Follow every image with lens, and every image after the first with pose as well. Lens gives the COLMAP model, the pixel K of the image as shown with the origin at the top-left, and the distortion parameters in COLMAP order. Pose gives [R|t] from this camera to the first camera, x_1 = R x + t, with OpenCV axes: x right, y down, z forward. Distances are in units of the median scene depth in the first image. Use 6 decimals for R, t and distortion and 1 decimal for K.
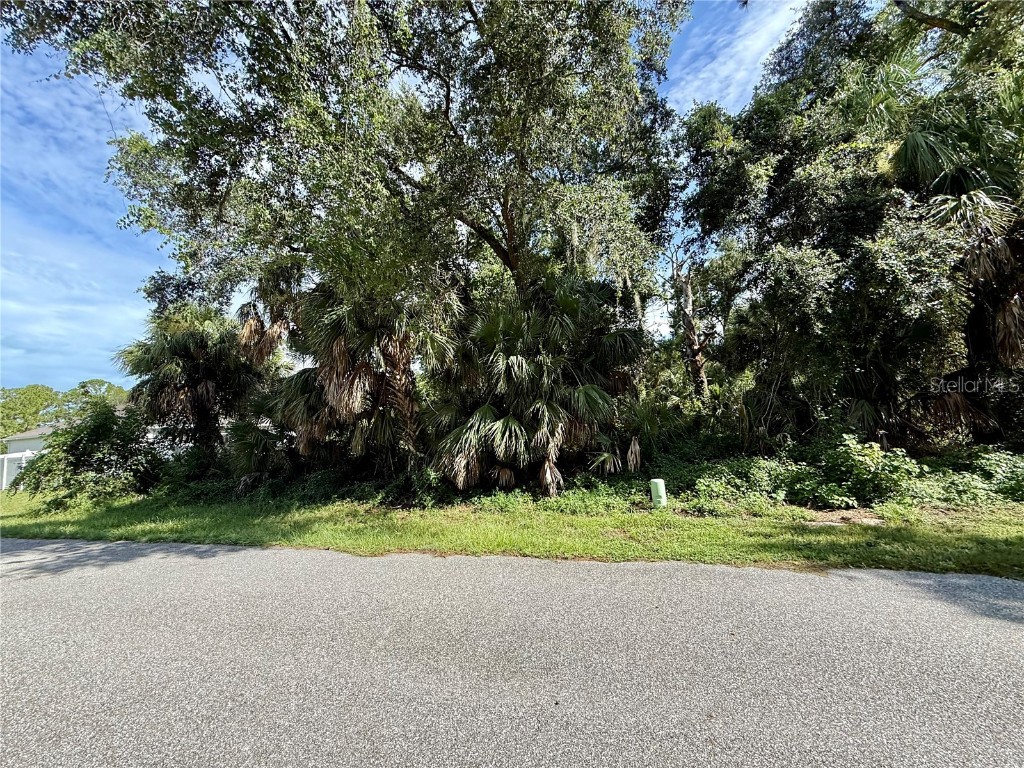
lens RADIAL K [[414.1, 0, 514.0], [0, 414.1, 385.9], [0, 0, 1]] dist [-0.000227, 0.000009]
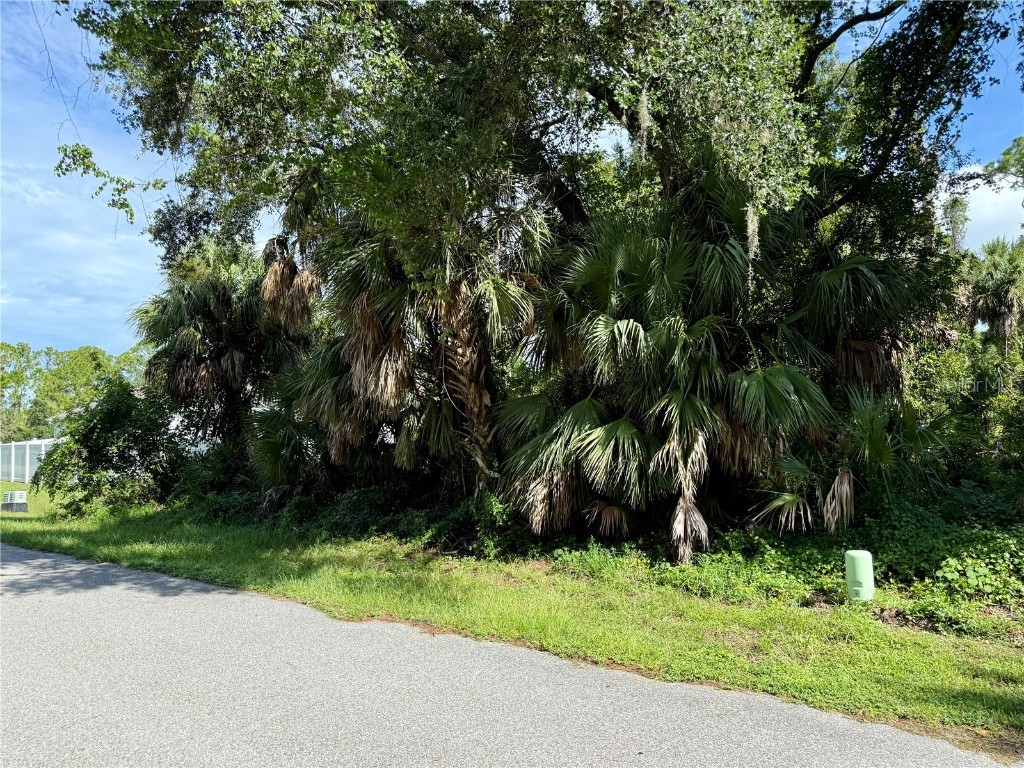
lens RADIAL K [[730.9, 0, 512.0], [0, 730.9, 384.0], [0, 0, 1]] dist [0.082388, -0.111455]
pose [[0.940400, 0.019516, -0.339511, 0.190956], [-0.002800, 0.998762, 0.049656, -0.028080], [0.340060, -0.045746, 0.939291, -0.032529]]
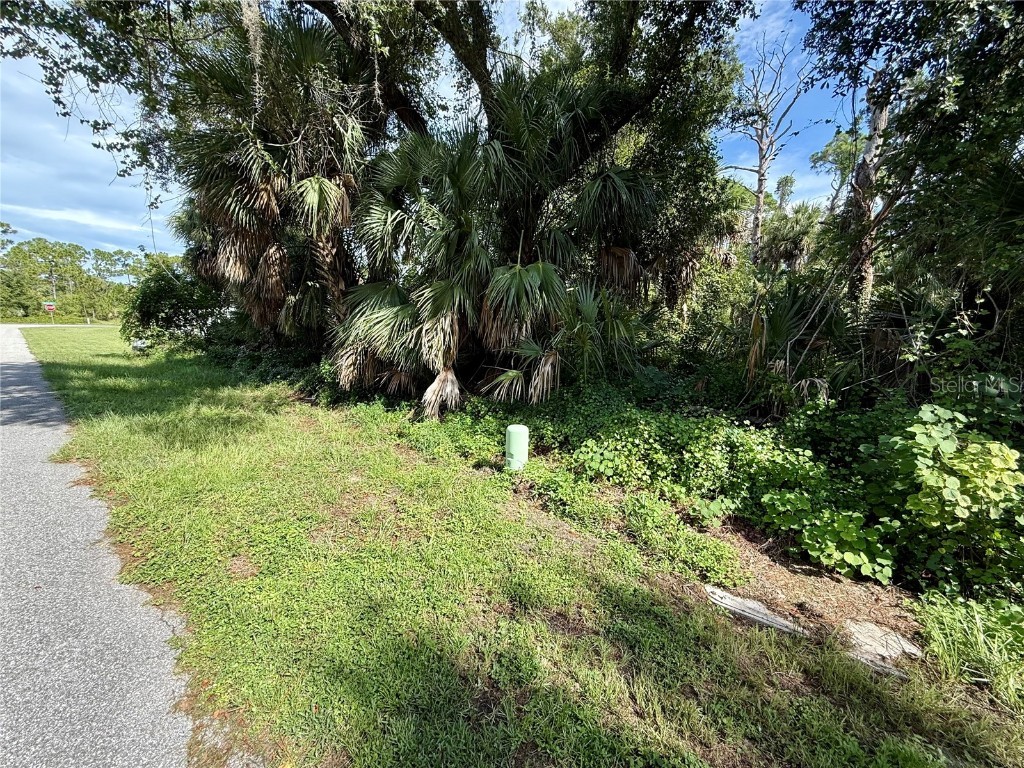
lens RADIAL K [[414.1, 0, 514.0], [0, 414.1, 385.9], [0, 0, 1]] dist [-0.000227, 0.000009]
pose [[0.928846, 0.142173, -0.342099, 0.414263], [-0.049351, 0.962684, 0.266089, 0.011967], [0.367165, -0.230273, 0.901202, 0.376876]]
